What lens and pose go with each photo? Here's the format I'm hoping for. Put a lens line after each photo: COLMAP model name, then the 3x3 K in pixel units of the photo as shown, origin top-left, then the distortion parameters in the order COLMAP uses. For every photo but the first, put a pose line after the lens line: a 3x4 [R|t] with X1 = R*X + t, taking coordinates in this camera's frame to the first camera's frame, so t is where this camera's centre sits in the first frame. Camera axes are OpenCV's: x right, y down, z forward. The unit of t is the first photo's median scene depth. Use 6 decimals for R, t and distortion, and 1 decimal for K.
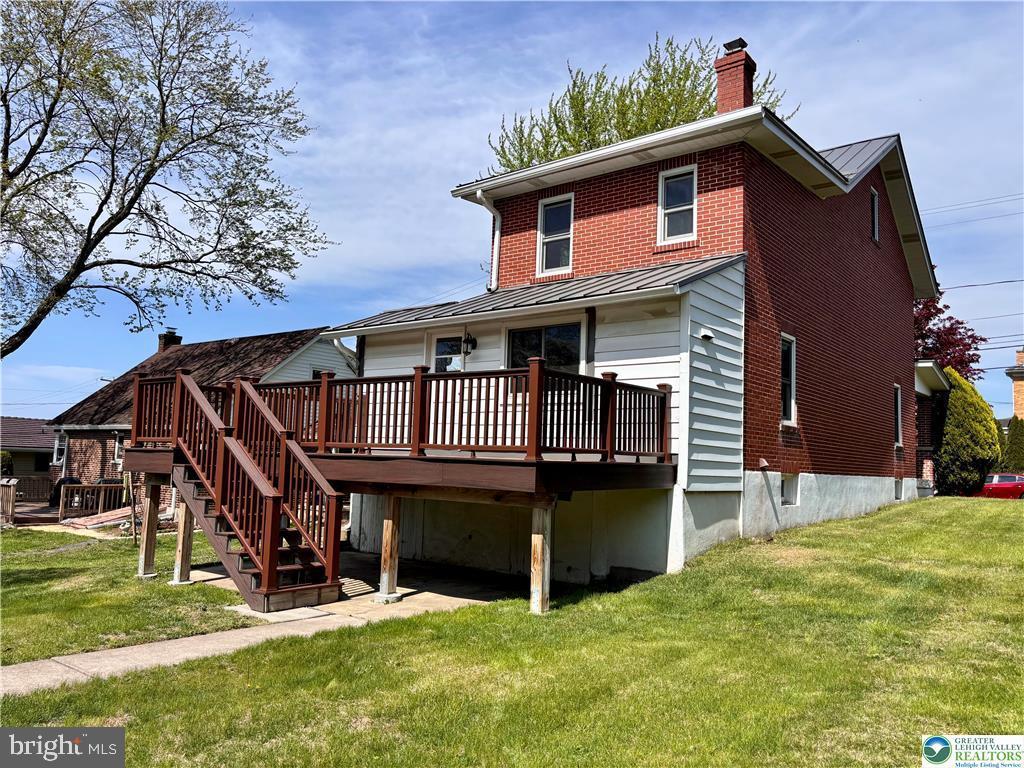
lens RADIAL K [[778.4, 0, 509.9], [0, 778.4, 385.5], [0, 0, 1]] dist [0.003242, 0.000102]
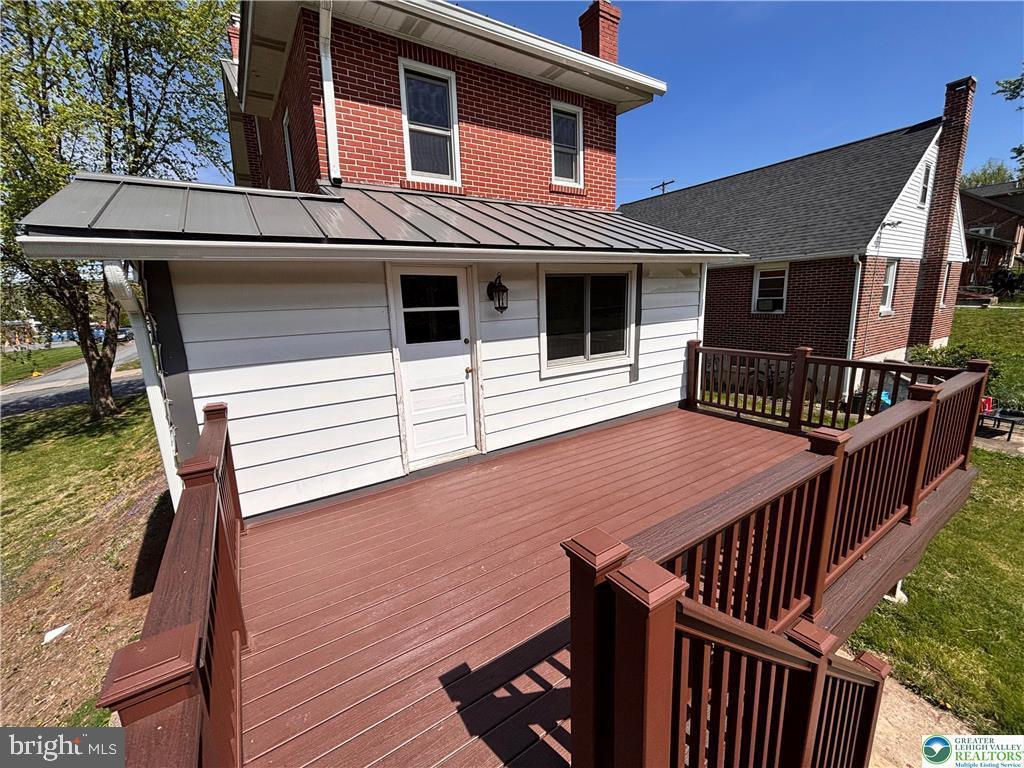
lens RADIAL K [[417.0, 0, 509.4], [0, 417.0, 383.9], [0, 0, 1]] dist [-0.000482, -0.002049]
pose [[0.321880, -0.228517, 0.918789, -0.346060], [-0.048638, 0.965163, 0.257090, -0.061562], [-0.945530, -0.127440, 0.299552, 0.790397]]
